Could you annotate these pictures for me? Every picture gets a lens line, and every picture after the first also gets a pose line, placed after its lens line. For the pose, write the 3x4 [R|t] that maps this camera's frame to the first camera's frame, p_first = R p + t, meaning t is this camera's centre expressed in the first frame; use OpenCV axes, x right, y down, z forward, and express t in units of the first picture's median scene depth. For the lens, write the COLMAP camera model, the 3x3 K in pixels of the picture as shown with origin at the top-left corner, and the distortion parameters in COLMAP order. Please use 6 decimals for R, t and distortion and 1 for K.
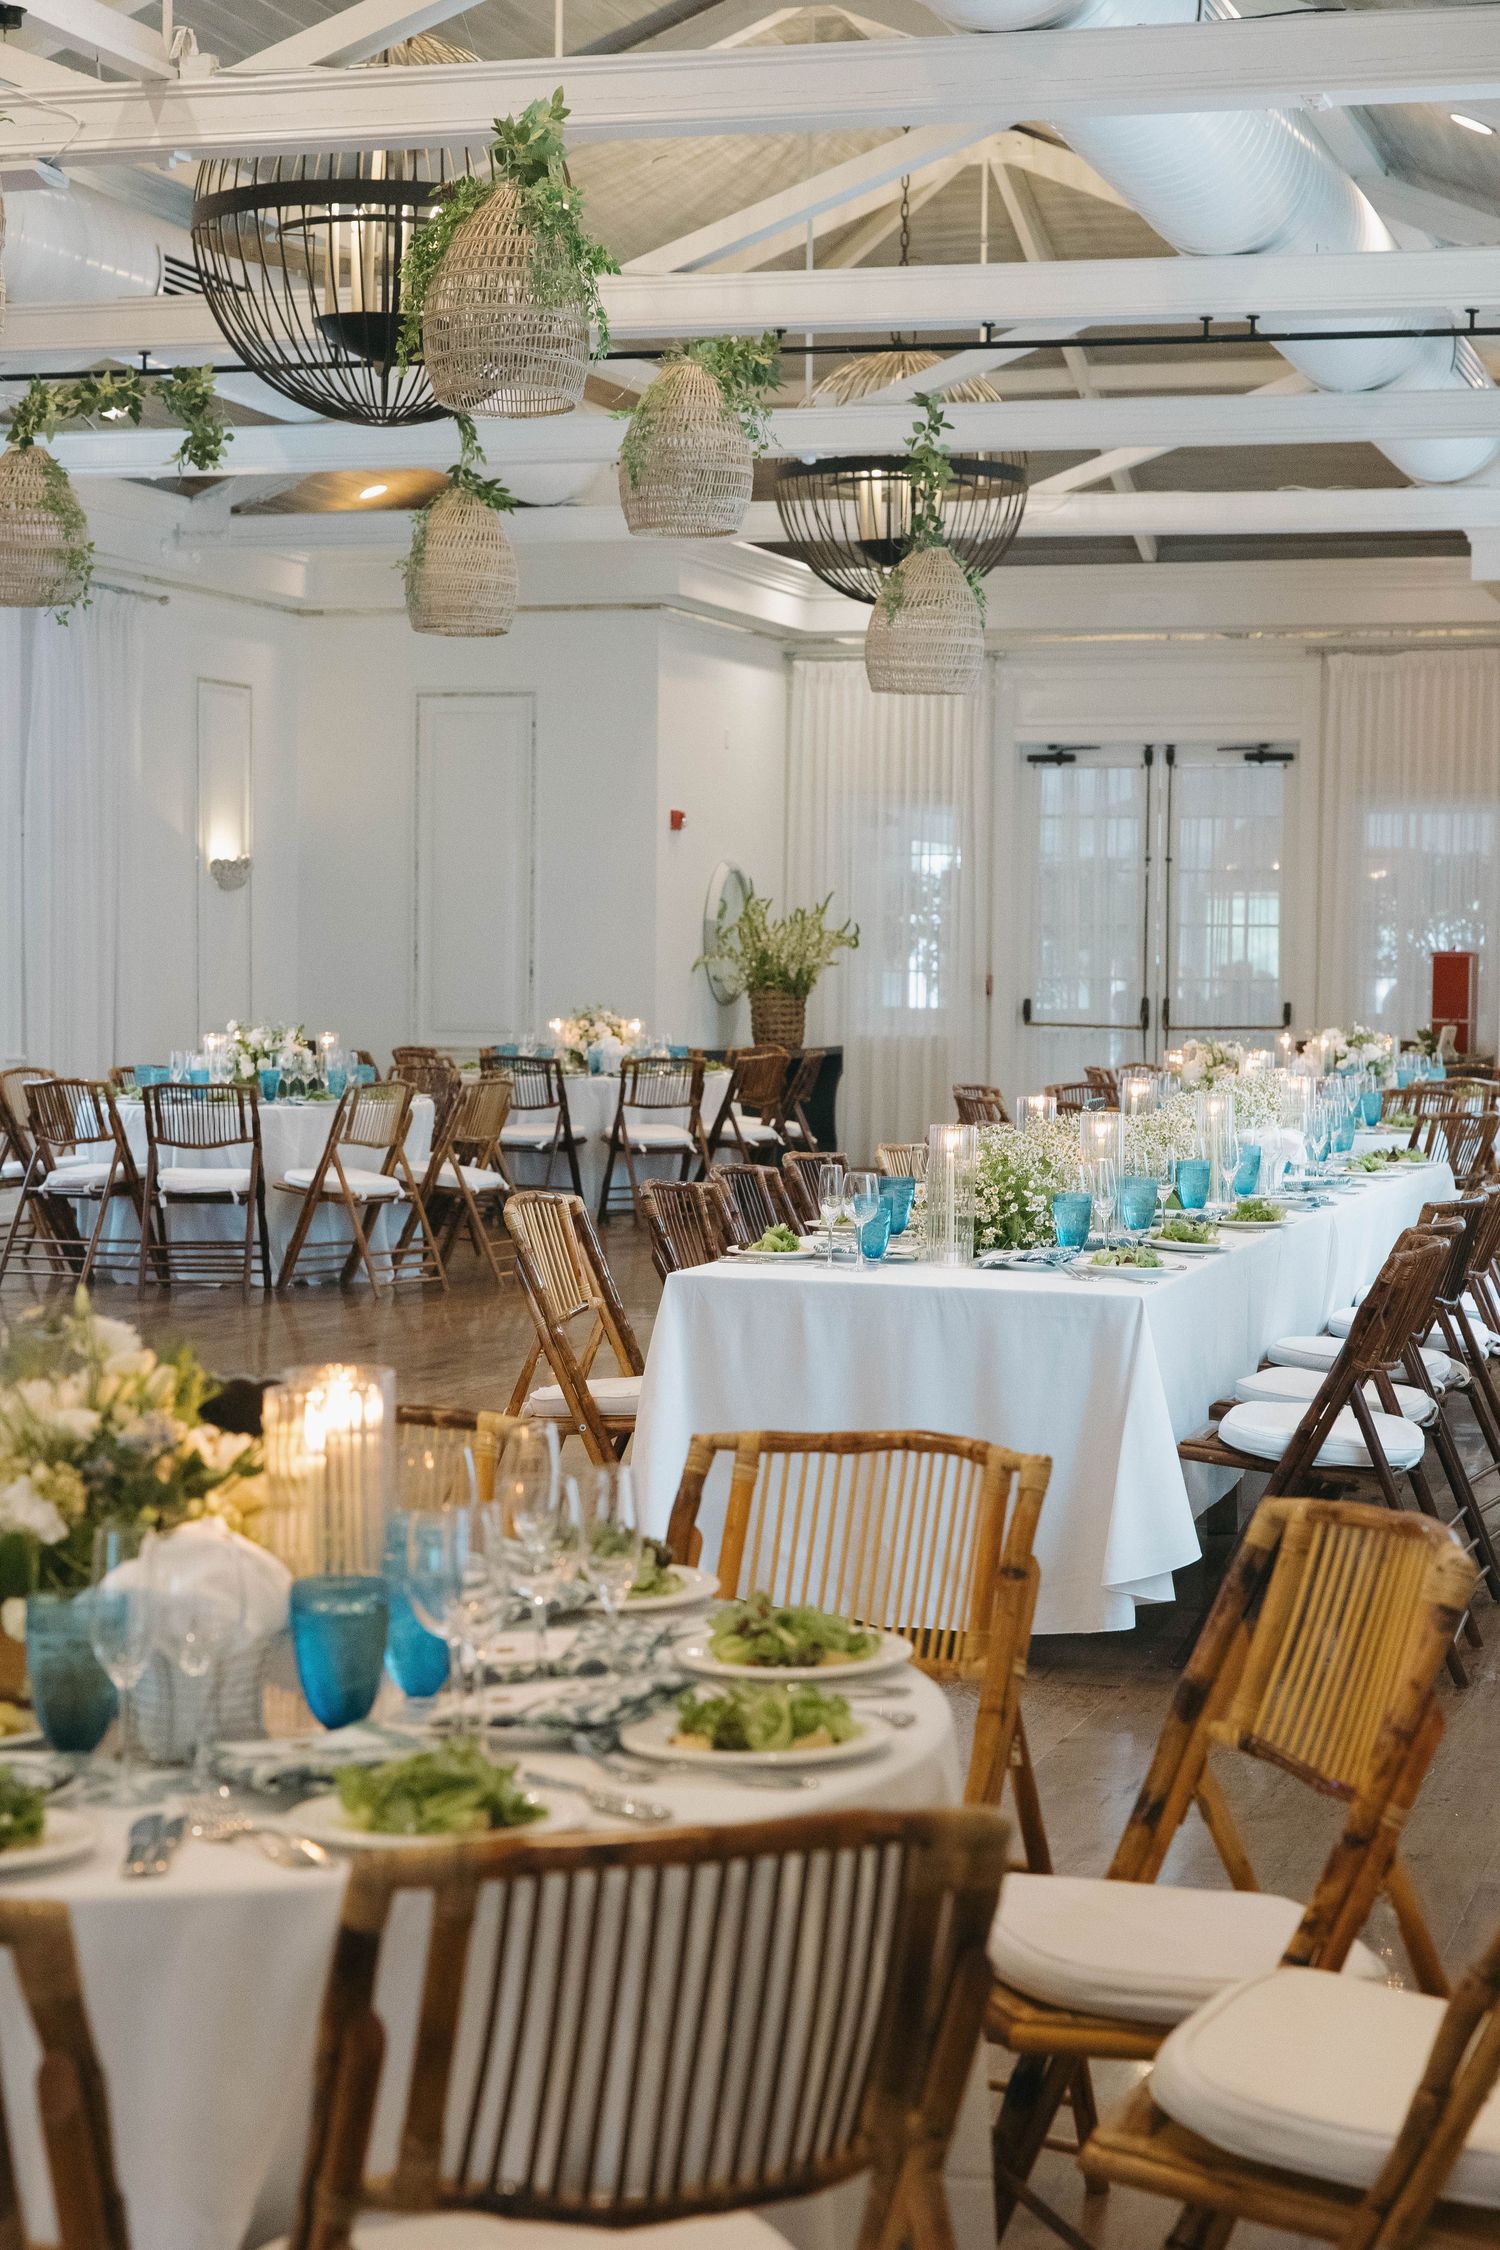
lens RADIAL K [[3926.7, 0, 699.4], [0, 3926.7, 1136.3], [0, 0, 1]] dist [0.025711, 0.000000]
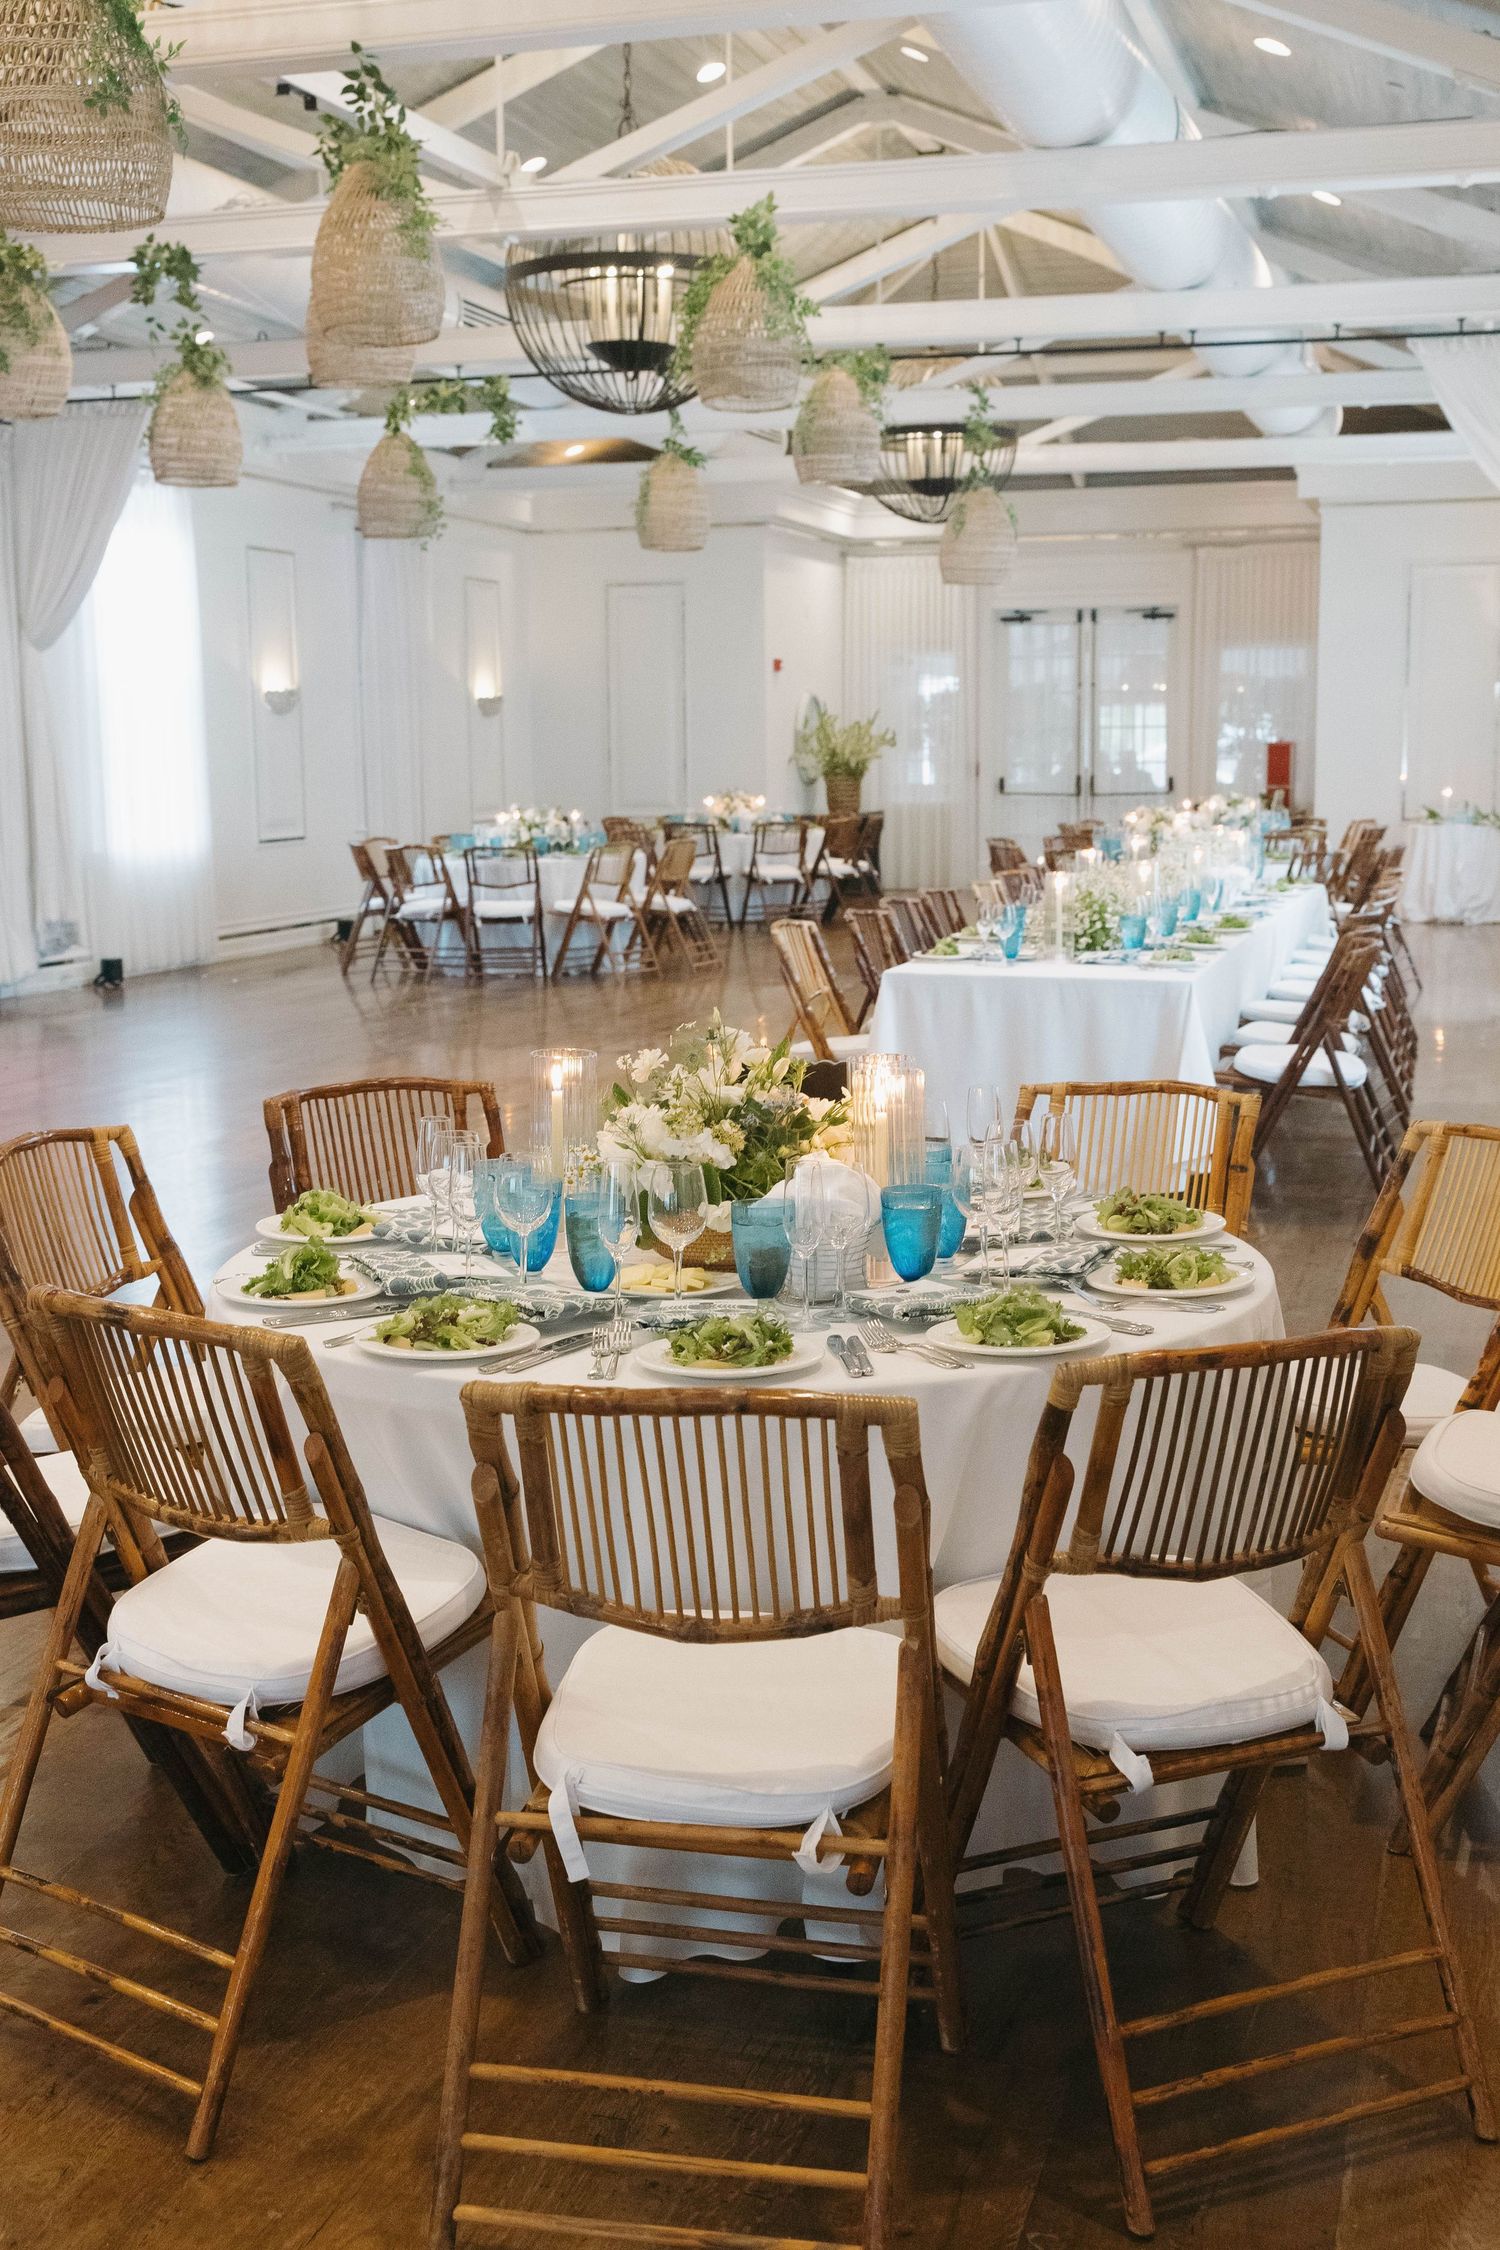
lens RADIAL K [[2542.3, 0, 765.2], [0, 2542.3, 1109.8], [0, 0, 1]] dist [-0.004790, 0.000000]
pose [[0.999720, -0.020446, 0.011931, -0.040889], [0.019199, 0.995137, 0.096608, -0.005455], [-0.013848, -0.096351, 0.995251, -0.009608]]
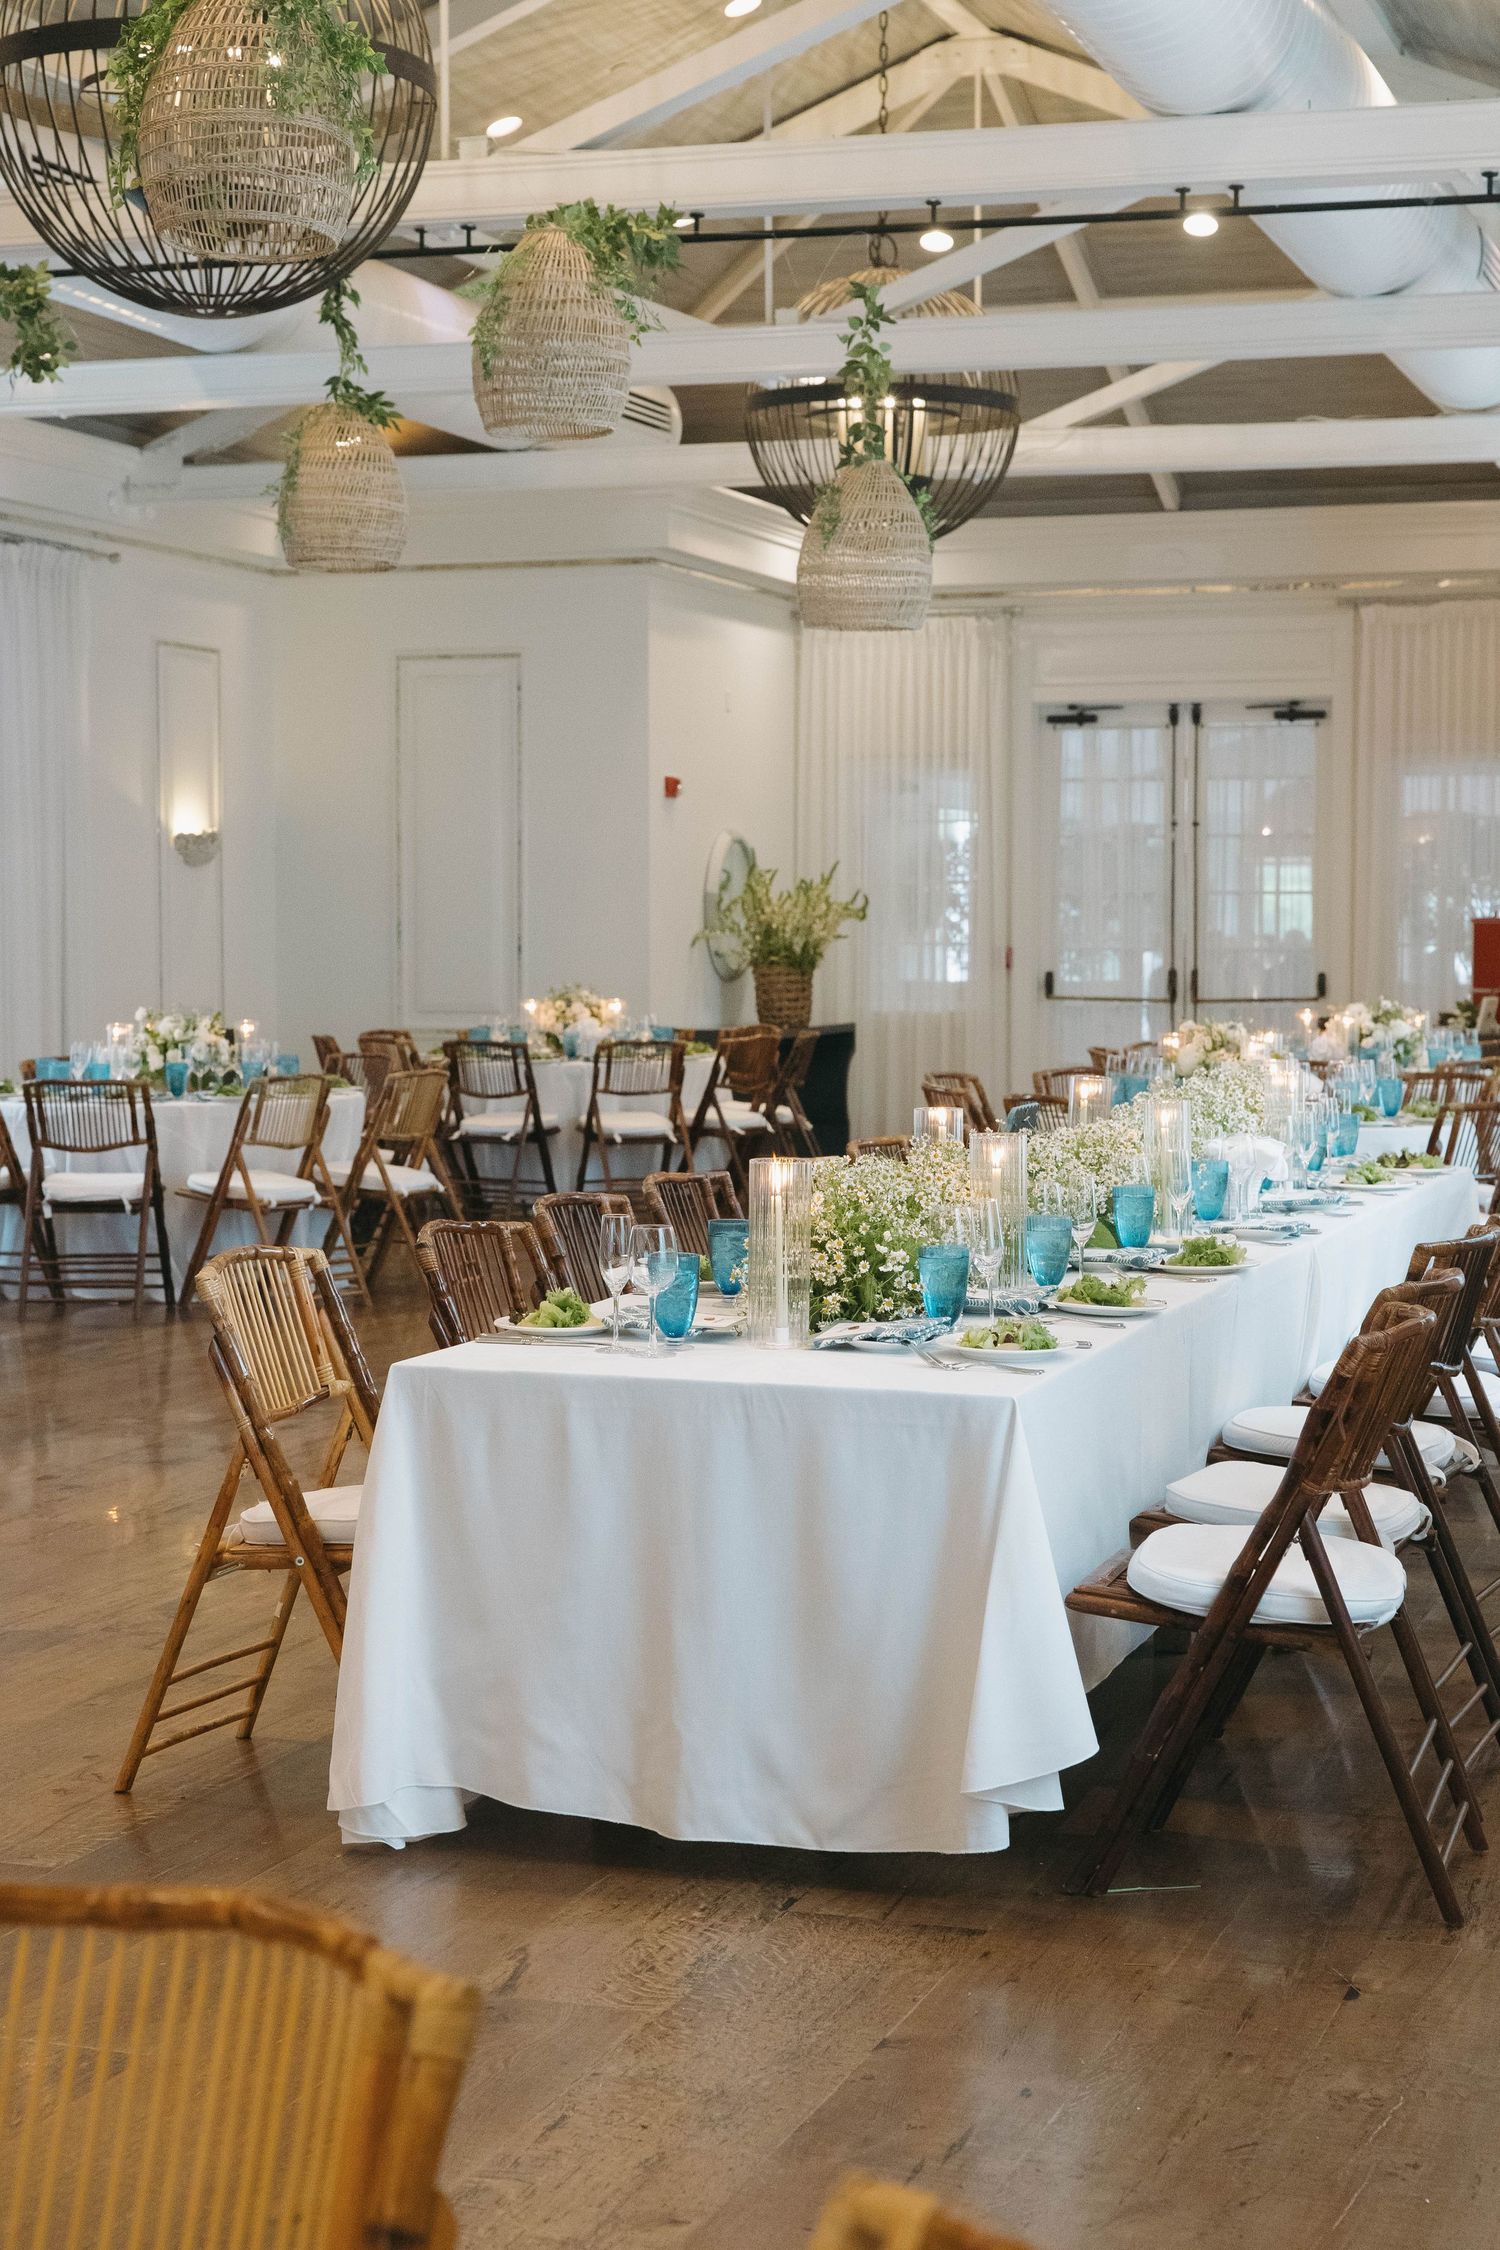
lens RADIAL K [[3676.6, 0, 751.8], [0, 3676.6, 1125.5], [0, 0, 1]] dist [0.002780, 0.000000]
pose [[0.999826, -0.009050, -0.016298, 0.043066], [0.009182, 0.999926, 0.008011, -0.009224], [0.016224, -0.008159, 0.999835, 0.178536]]
